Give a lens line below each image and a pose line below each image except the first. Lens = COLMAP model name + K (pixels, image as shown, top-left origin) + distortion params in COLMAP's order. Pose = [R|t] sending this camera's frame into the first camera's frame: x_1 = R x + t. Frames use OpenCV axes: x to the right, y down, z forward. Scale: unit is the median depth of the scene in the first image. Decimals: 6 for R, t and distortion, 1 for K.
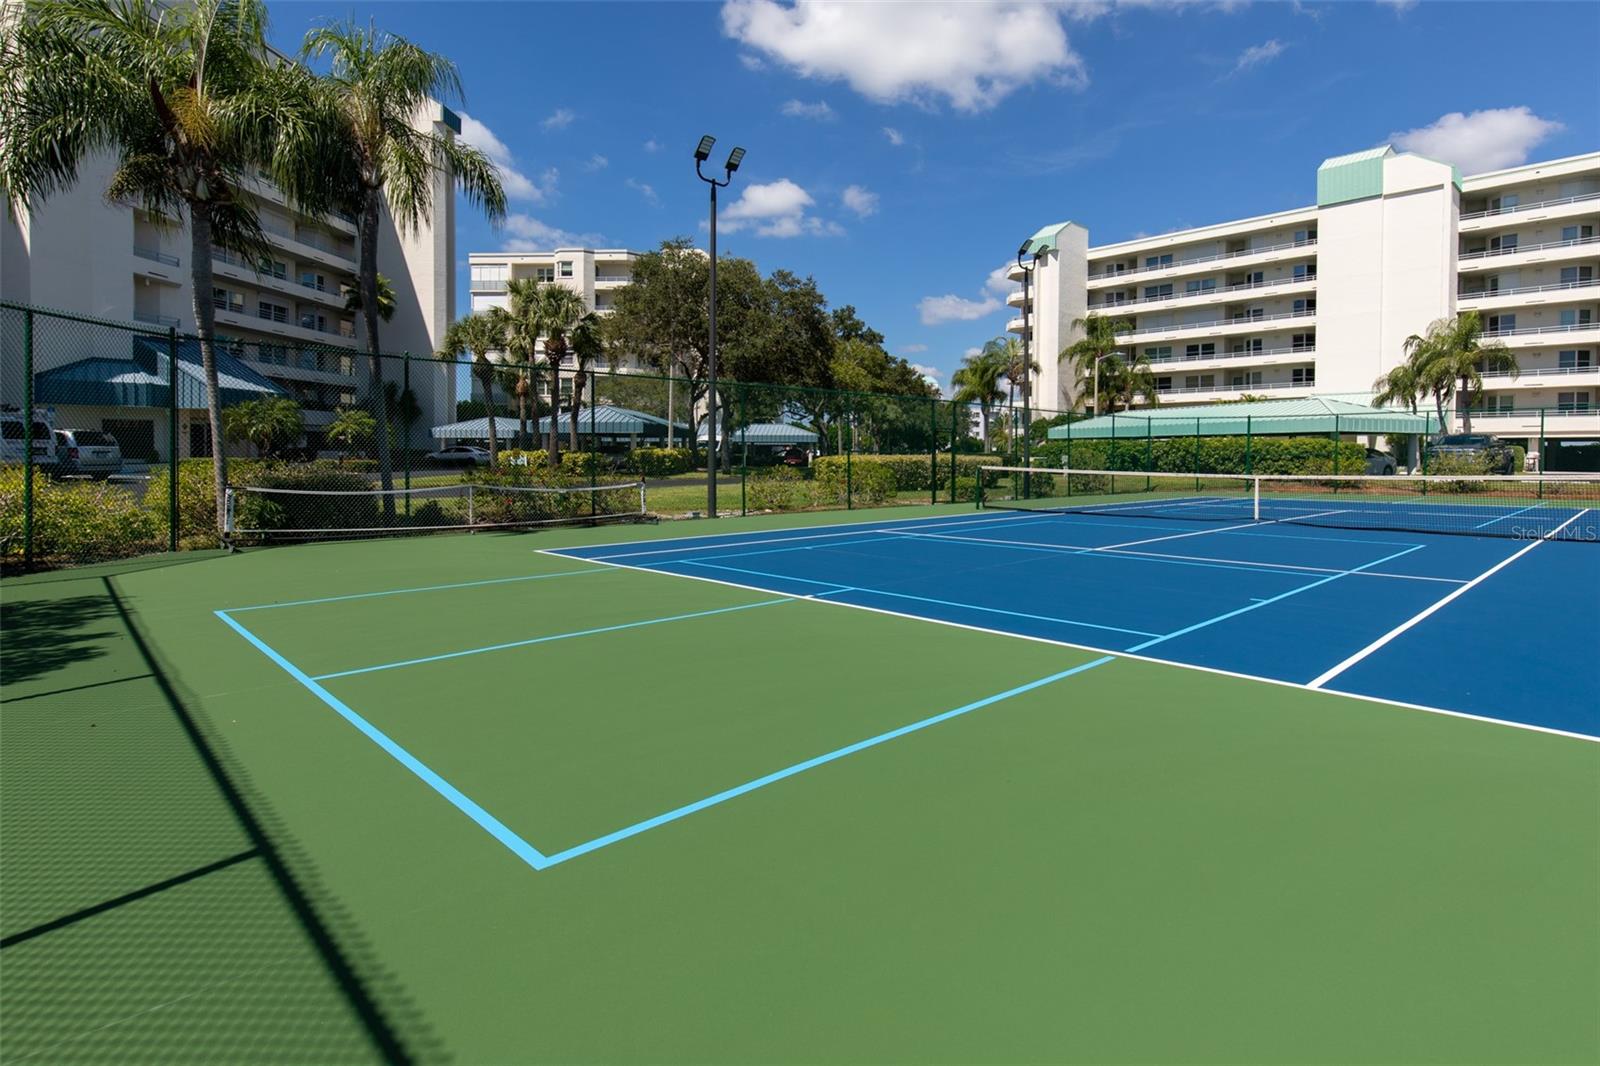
lens RADIAL K [[743.9, 0, 786.4], [0, 743.9, 464.6], [0, 0, 1]] dist [0.000353, 0.000184]
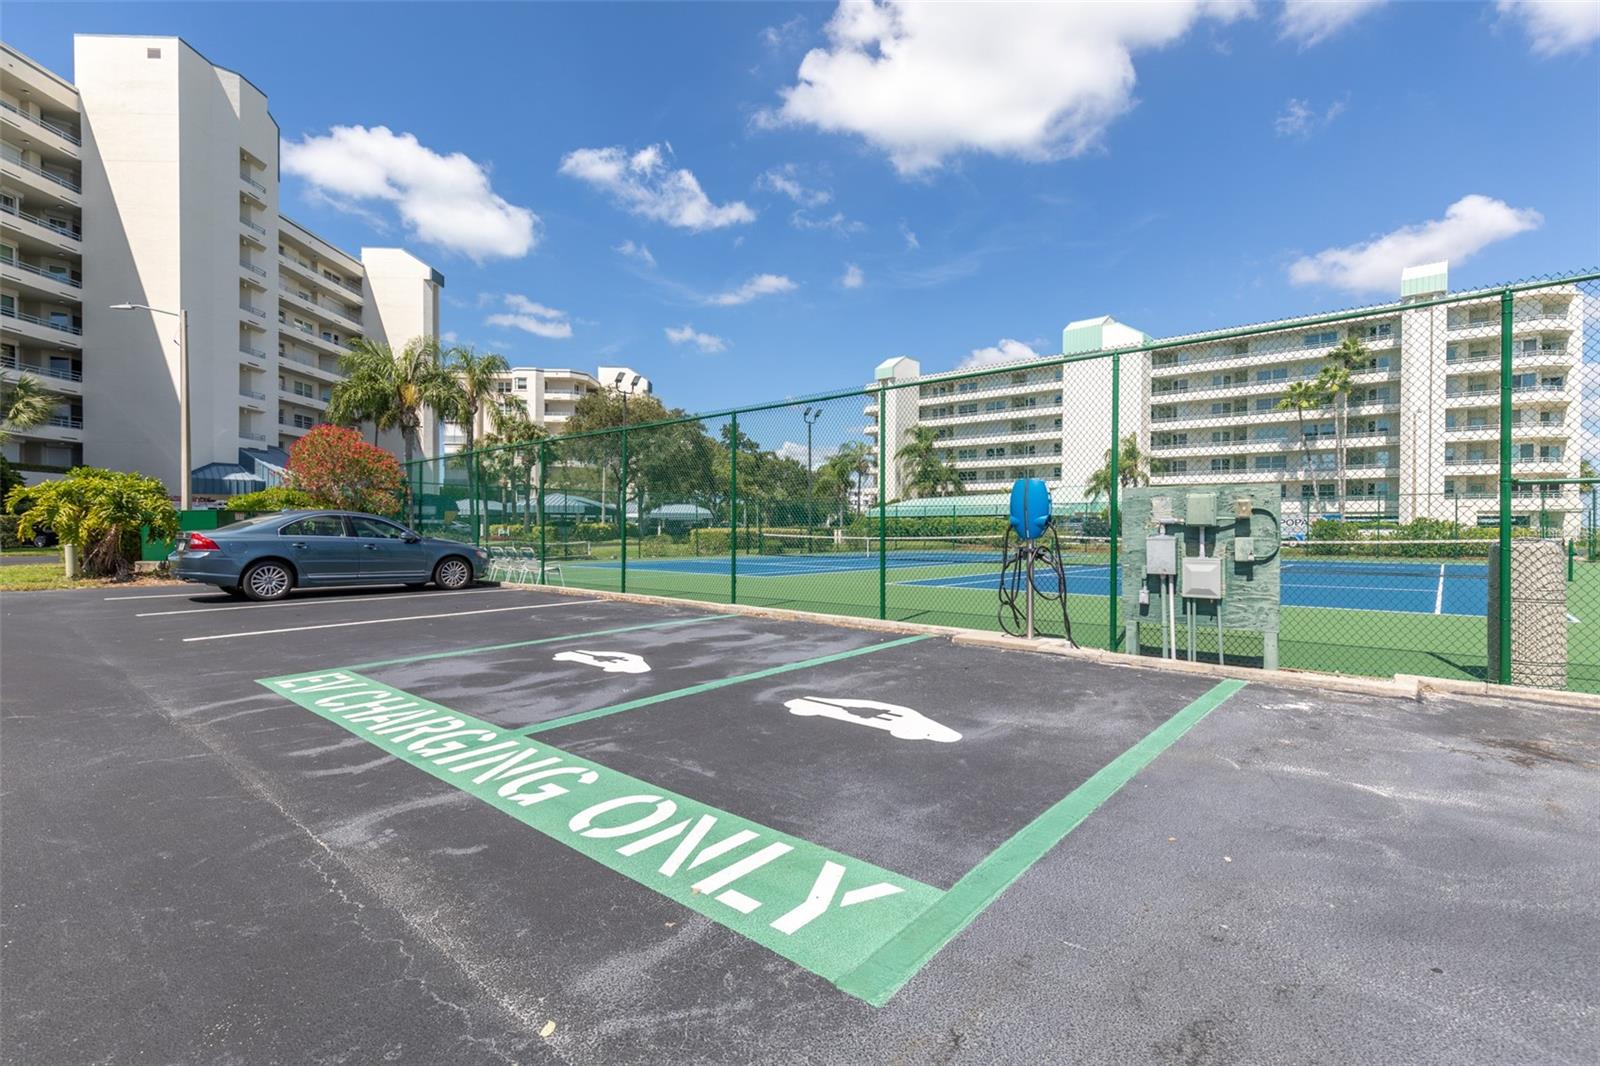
lens RADIAL K [[743.9, 0, 803.2], [0, 743.9, 532.8], [0, 0, 1]] dist [0.000353, 0.000184]
pose [[0.994354, 0.001078, 0.106109, 0.061629], [-0.000423, 0.999981, -0.006193, 0.004673], [-0.106114, 0.006113, 0.994335, -0.384865]]
